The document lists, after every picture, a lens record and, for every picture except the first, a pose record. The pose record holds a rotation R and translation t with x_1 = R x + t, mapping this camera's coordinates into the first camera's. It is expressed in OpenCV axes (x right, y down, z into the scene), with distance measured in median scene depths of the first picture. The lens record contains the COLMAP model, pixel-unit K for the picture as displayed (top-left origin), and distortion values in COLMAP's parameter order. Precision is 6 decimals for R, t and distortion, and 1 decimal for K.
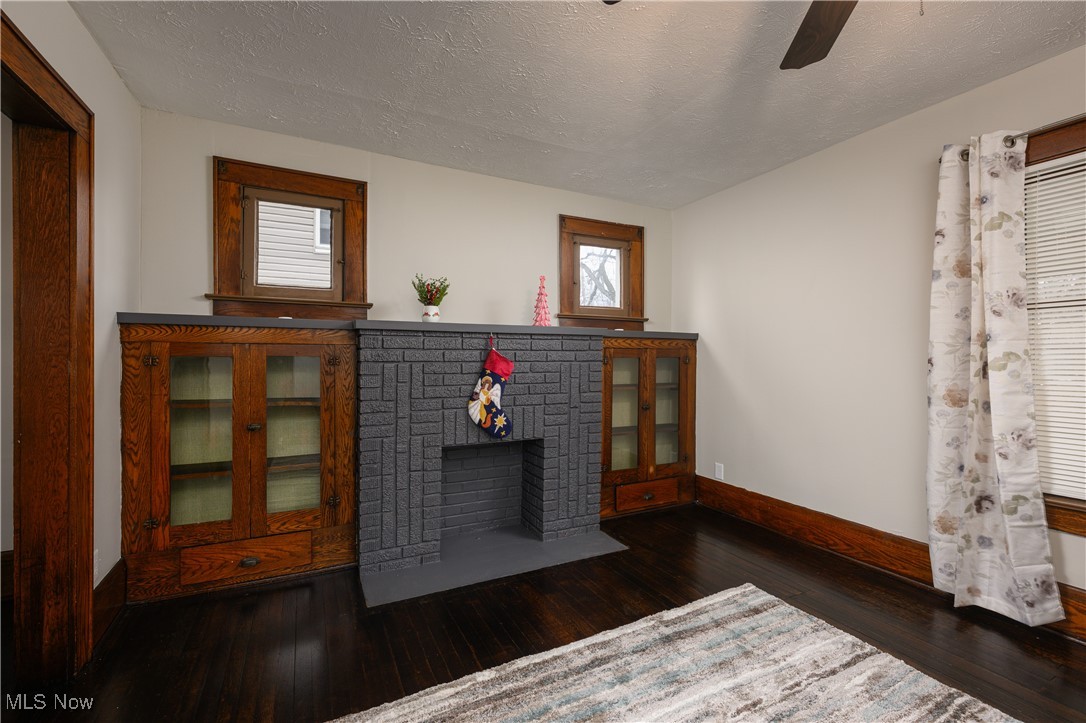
lens RADIAL K [[462.8, 0, 542.2], [0, 462.8, 359.1], [0, 0, 1]] dist [-0.003263, 0.000222]
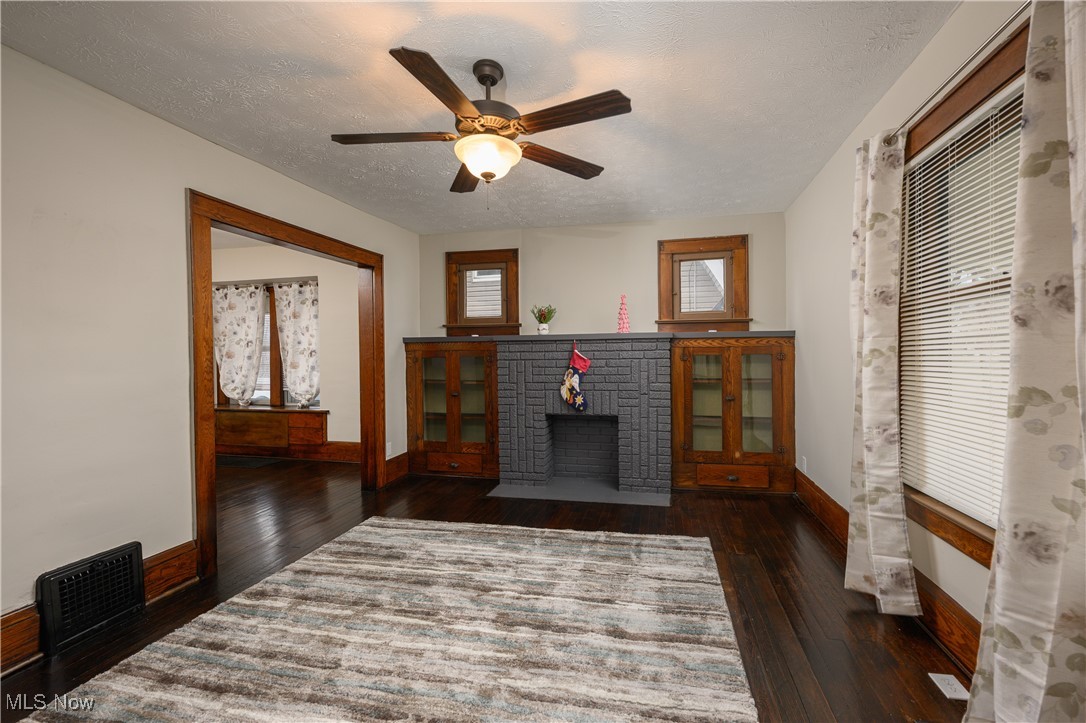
lens RADIAL K [[462.8, 0, 558.0], [0, 462.8, 357.3], [0, 0, 1]] dist [-0.003263, 0.000222]
pose [[0.777157, -0.006901, -0.629268, 0.977046], [0.009245, 0.999957, 0.000451, -0.003077], [0.629238, -0.006168, 0.777188, -0.225330]]
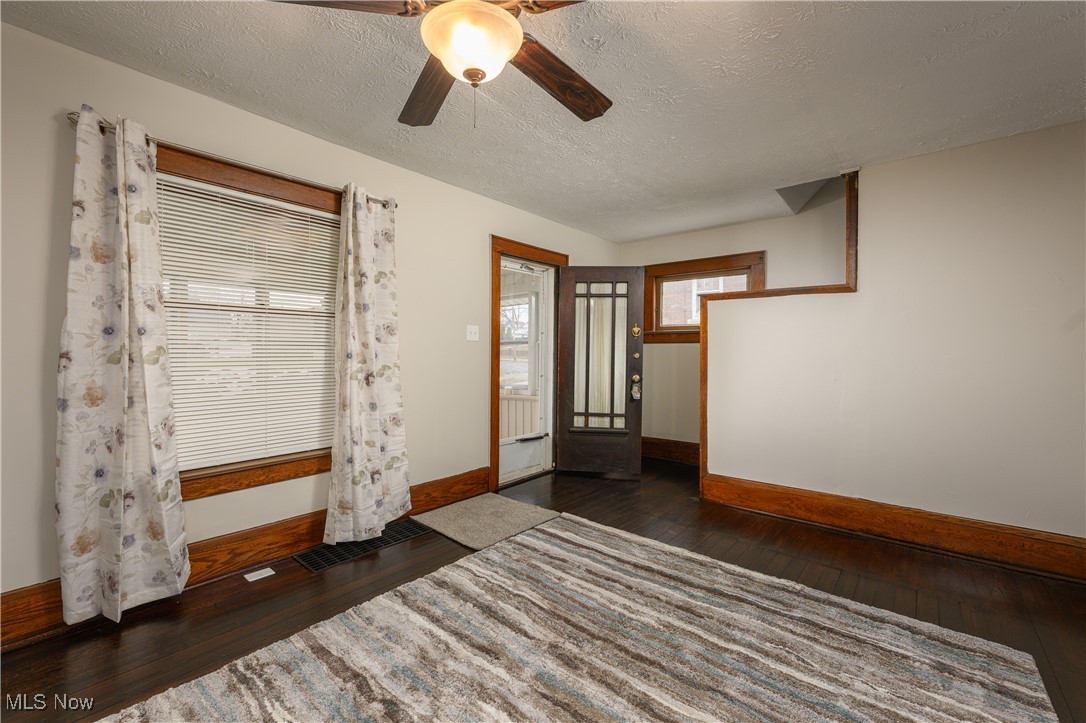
lens RADIAL K [[462.8, 0, 541.9], [0, 462.8, 361.0], [0, 0, 1]] dist [-0.003263, 0.000222]
pose [[-0.394557, -0.018859, 0.918678, -0.254282], [-0.004958, 0.999819, 0.018395, -0.004911], [-0.918858, 0.002703, -0.394579, 0.541667]]
